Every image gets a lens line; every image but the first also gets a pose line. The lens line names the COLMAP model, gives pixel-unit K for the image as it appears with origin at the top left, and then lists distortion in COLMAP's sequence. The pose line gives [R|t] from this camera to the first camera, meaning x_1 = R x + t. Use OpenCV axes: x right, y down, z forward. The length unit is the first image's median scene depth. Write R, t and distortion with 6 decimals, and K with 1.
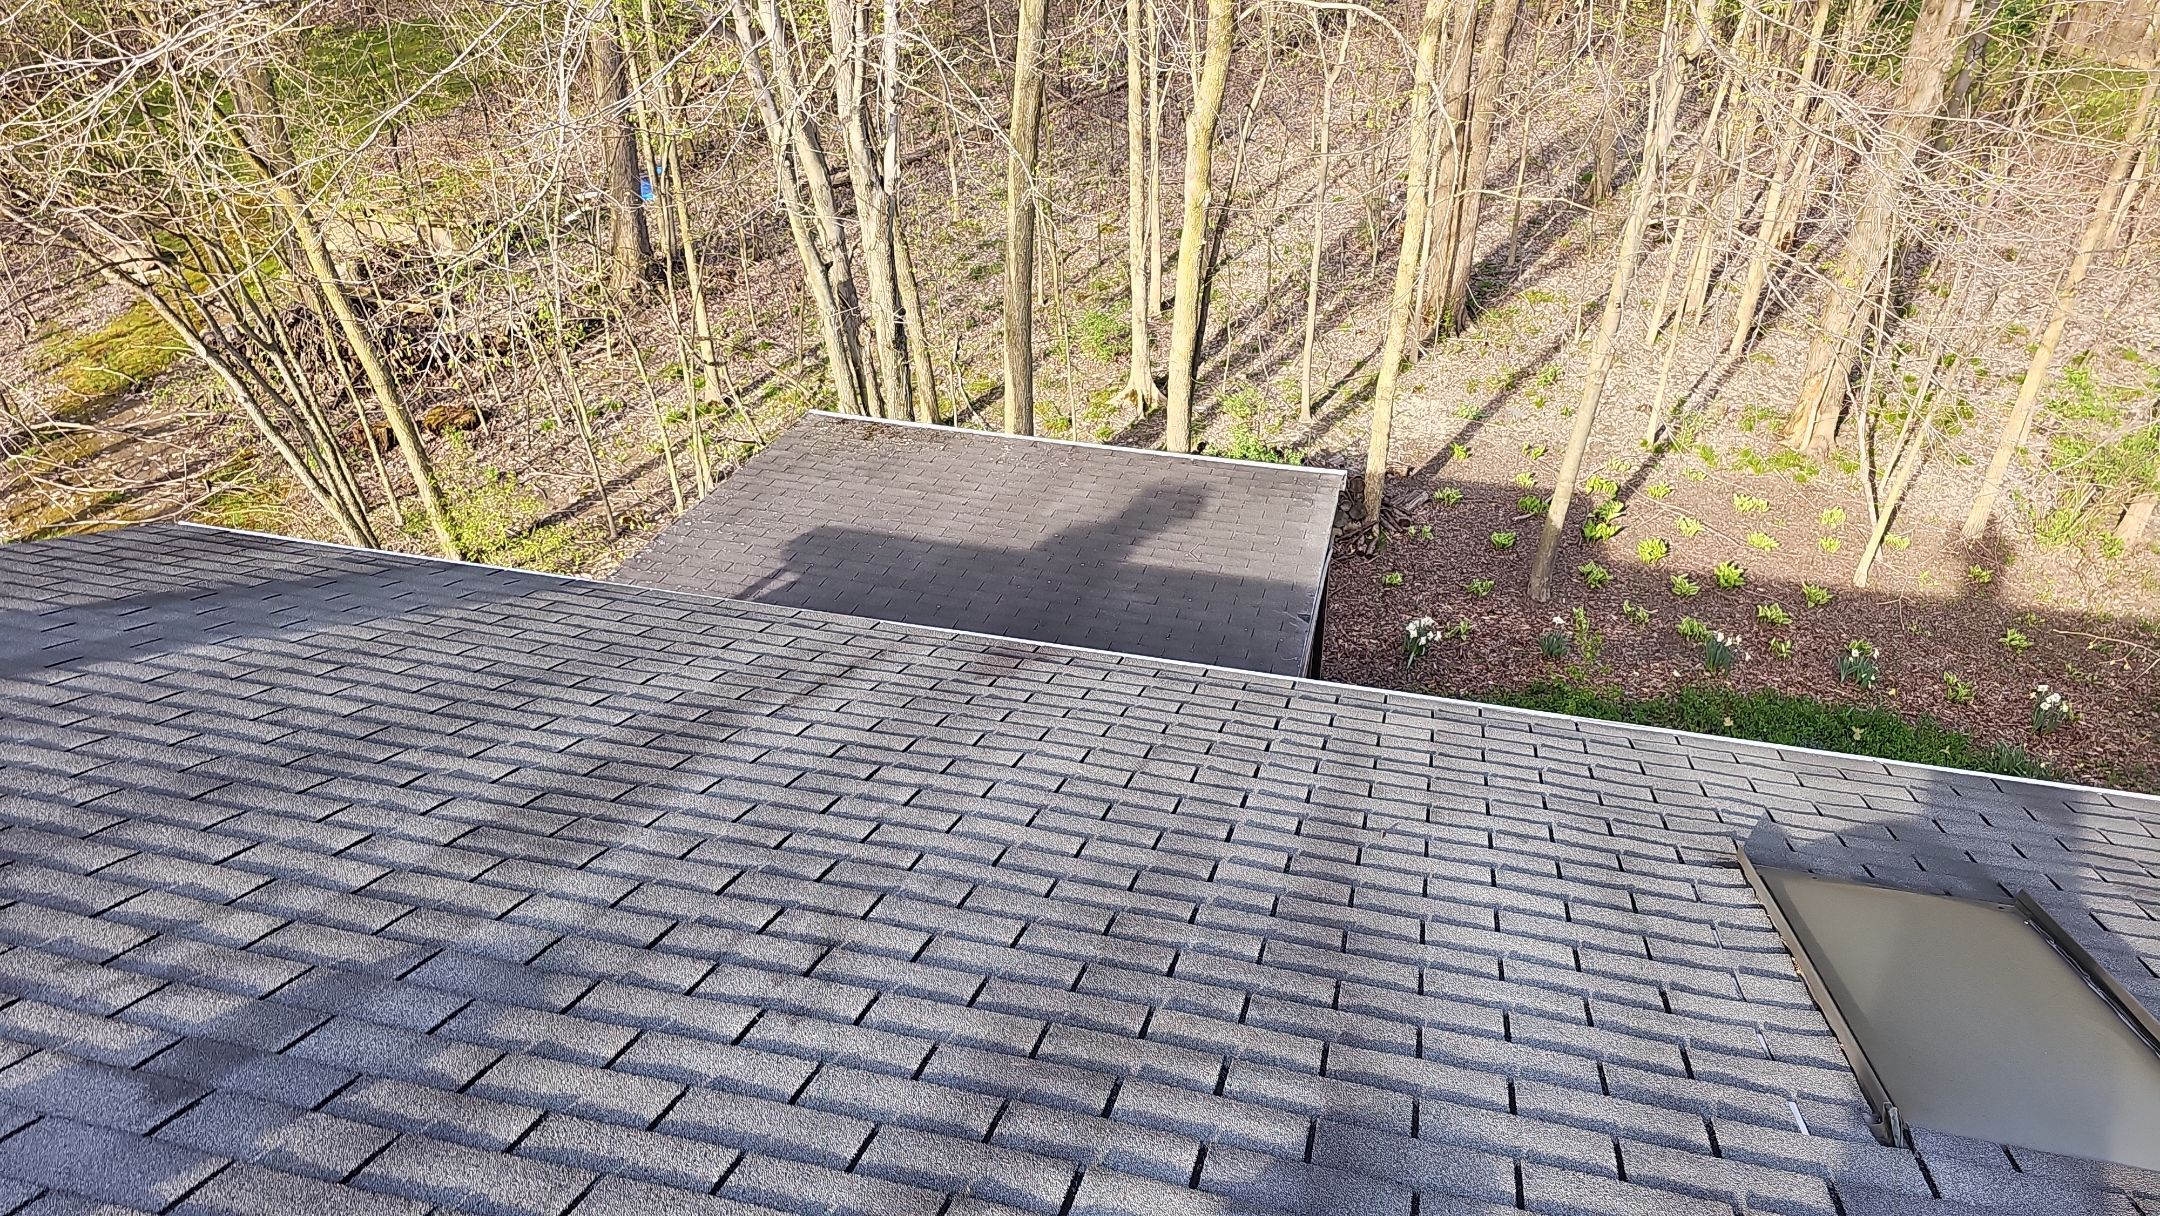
lens RADIAL K [[1358.8, 0, 1083.6], [0, 1358.8, 584.5], [0, 0, 1]] dist [0.058132, -0.062109]
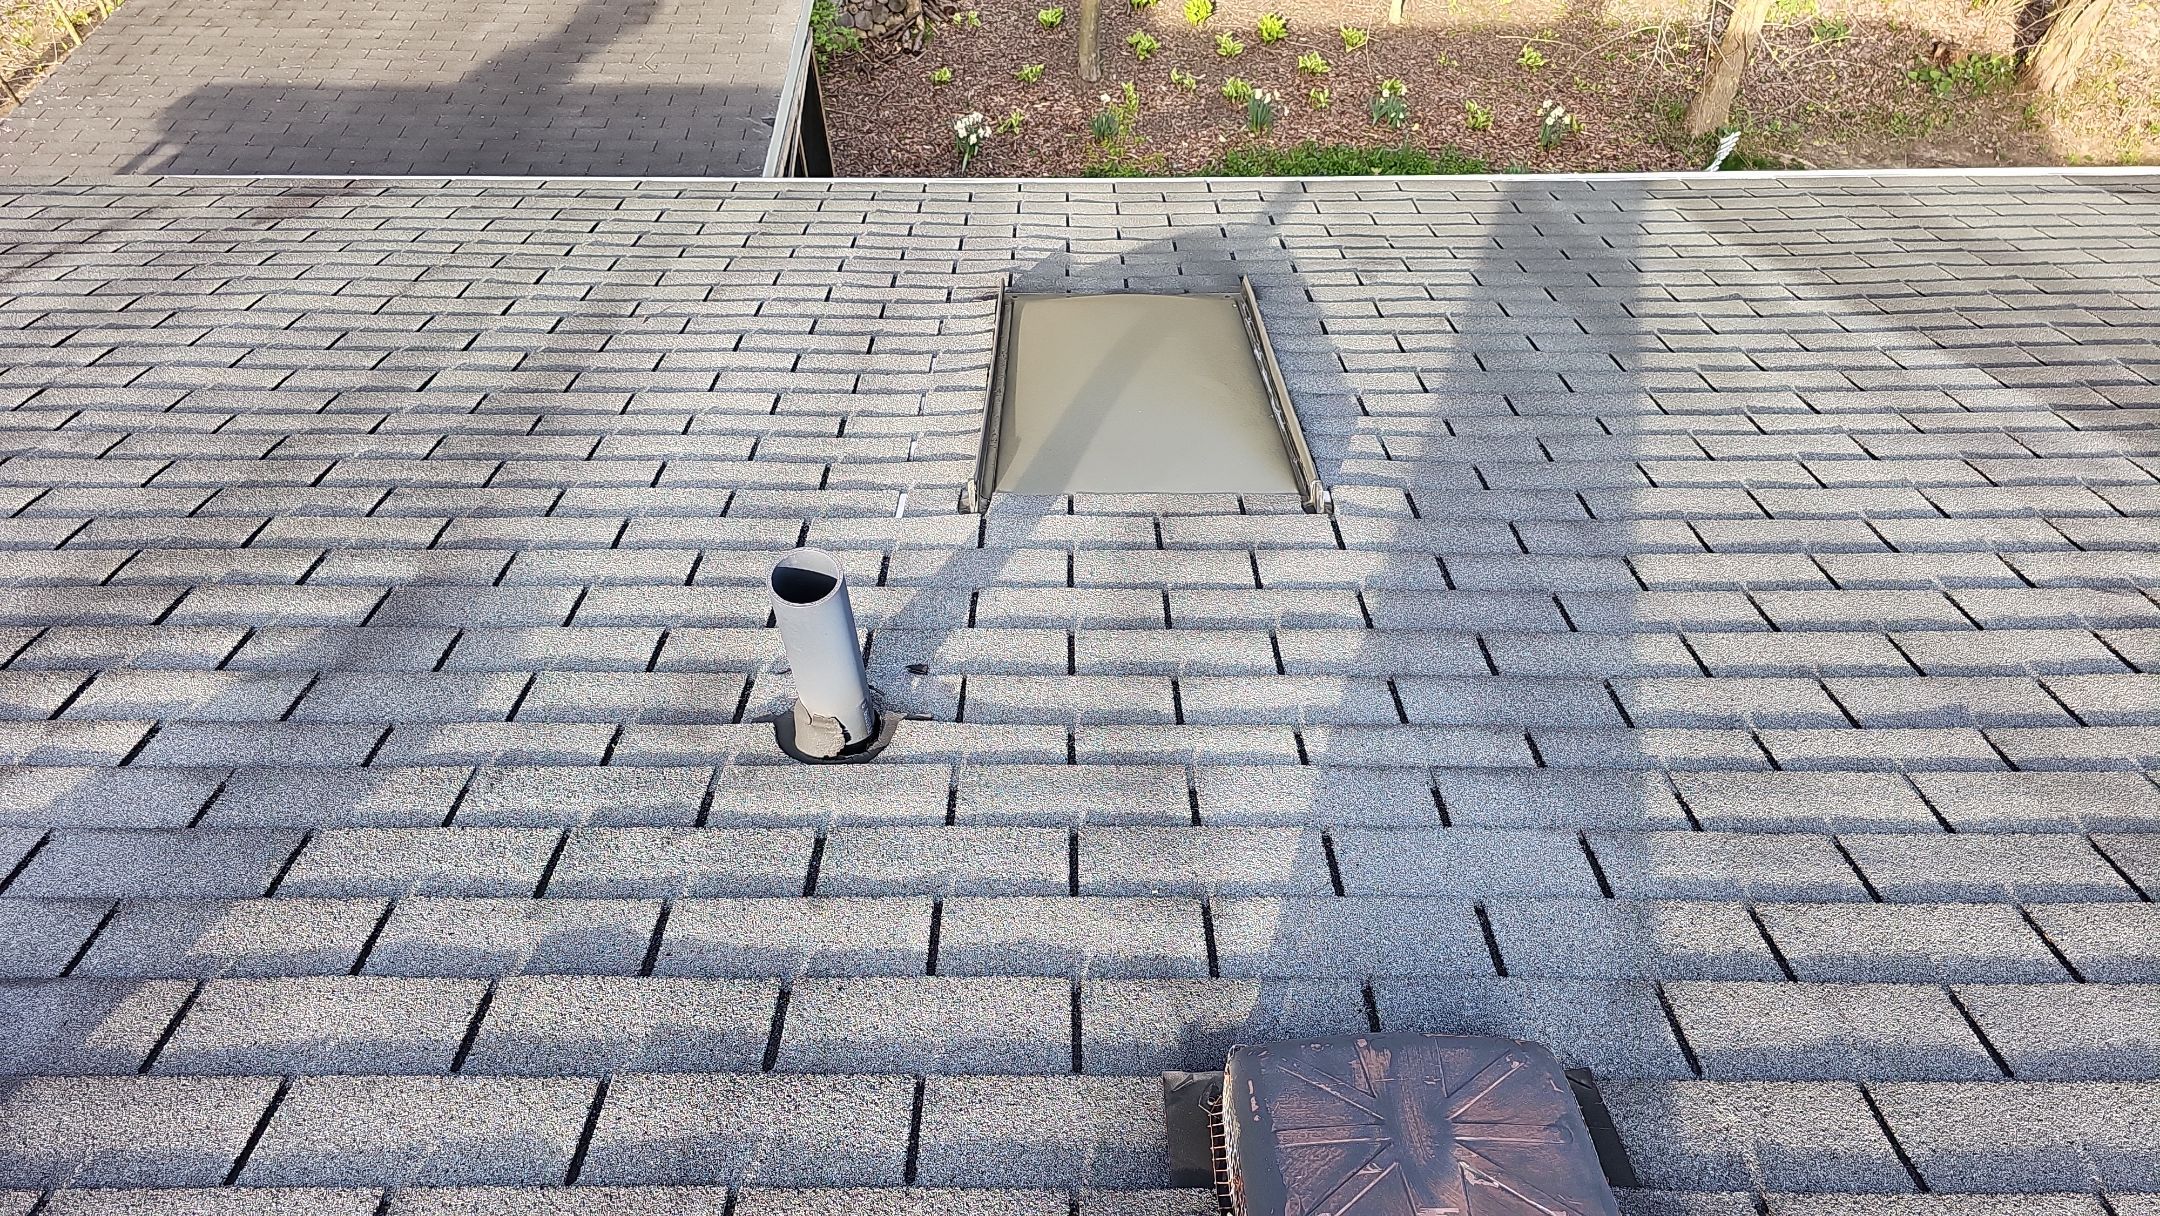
lens RADIAL K [[1358.8, 0, 1083.6], [0, 1358.8, 584.5], [0, 0, 1]] dist [0.058132, -0.062109]
pose [[0.971391, -0.183653, 0.150568, 0.291259], [0.125816, 0.935700, 0.329599, 0.065467], [-0.201419, -0.301226, 0.932037, -0.031115]]
